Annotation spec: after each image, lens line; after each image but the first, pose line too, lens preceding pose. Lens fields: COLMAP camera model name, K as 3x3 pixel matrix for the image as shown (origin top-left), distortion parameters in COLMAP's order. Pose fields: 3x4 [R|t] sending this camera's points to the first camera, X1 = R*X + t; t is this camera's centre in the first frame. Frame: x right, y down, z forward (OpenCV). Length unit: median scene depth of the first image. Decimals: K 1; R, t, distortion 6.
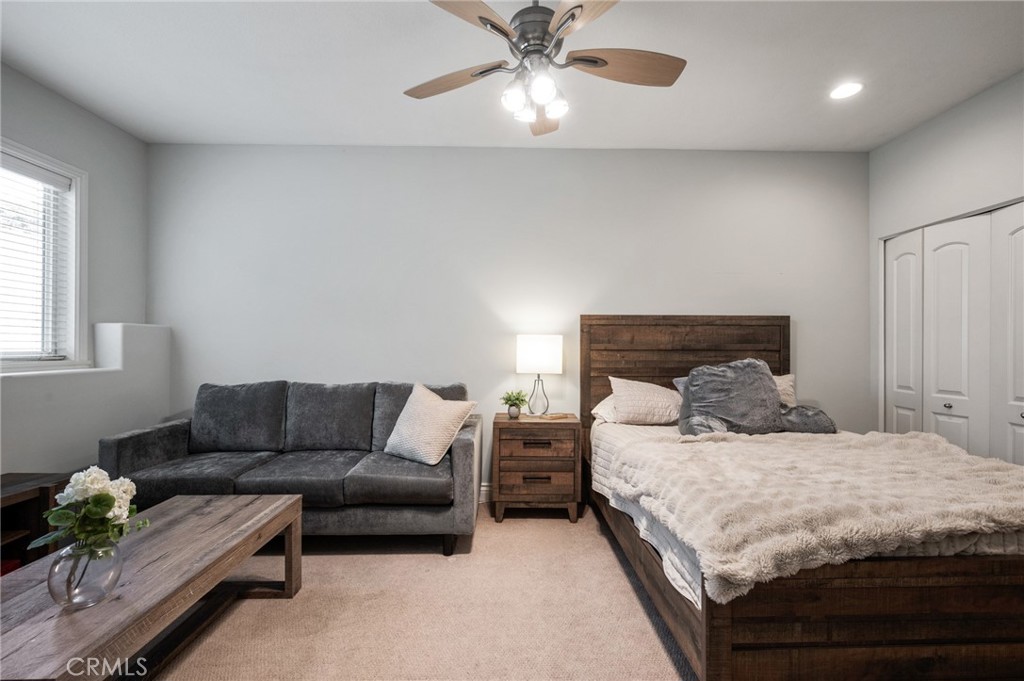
lens RADIAL K [[431.7, 0, 515.0], [0, 431.7, 347.4], [0, 0, 1]] dist [-0.002544, -0.000043]
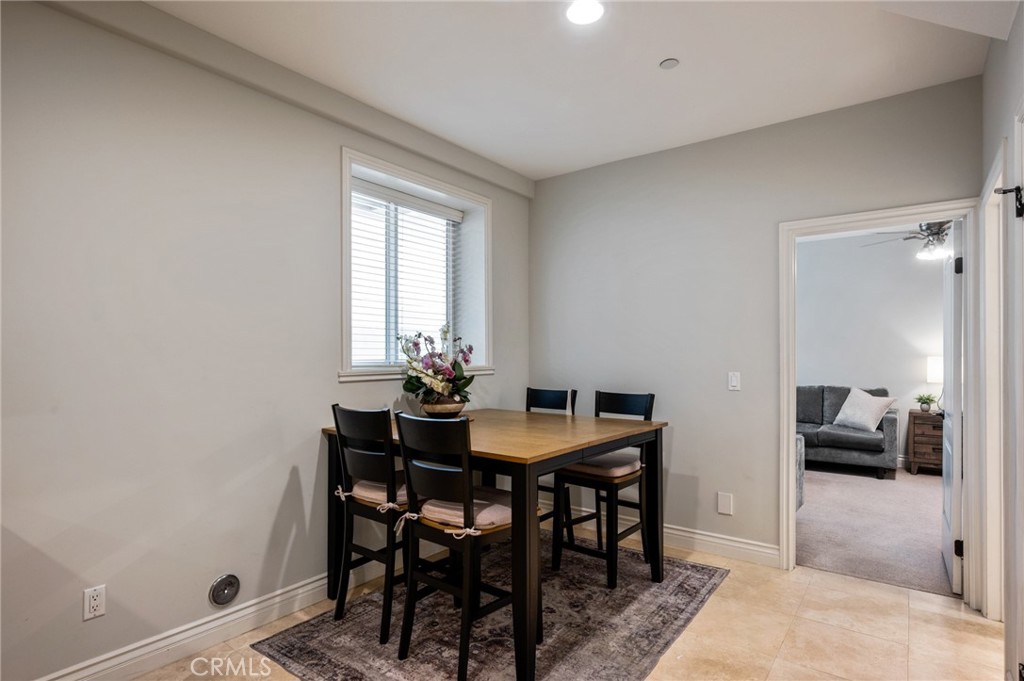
lens RADIAL K [[533.0, 0, 513.5], [0, 533.0, 355.6], [0, 0, 1]] dist [-0.003823, -0.000793]
pose [[0.786598, -0.005041, -0.617444, 0.014988], [0.005247, 0.999985, -0.001480, -0.042553], [0.617443, -0.002076, 0.786613, -1.470834]]
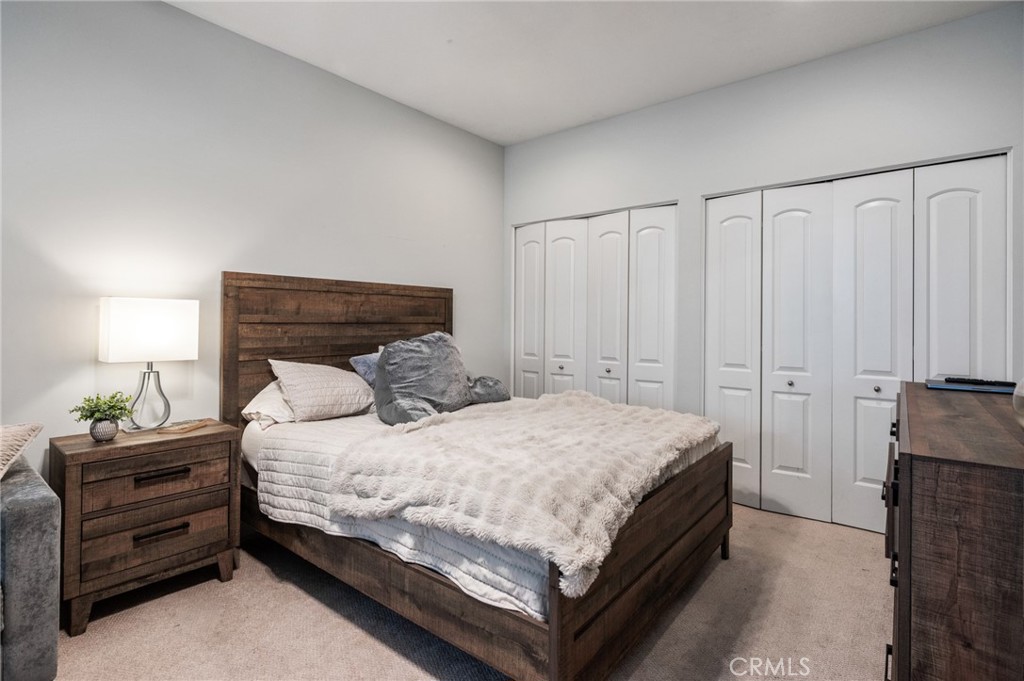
lens RADIAL K [[493.0, 0, 512.4], [0, 493.0, 322.0], [0, 0, 1]] dist [0.000813, 0.000238]
pose [[0.644831, 0.000531, 0.764325, -0.163873], [-0.002459, 0.999996, 0.001381, 0.002292], [-0.764321, -0.002770, 0.644830, 0.167835]]
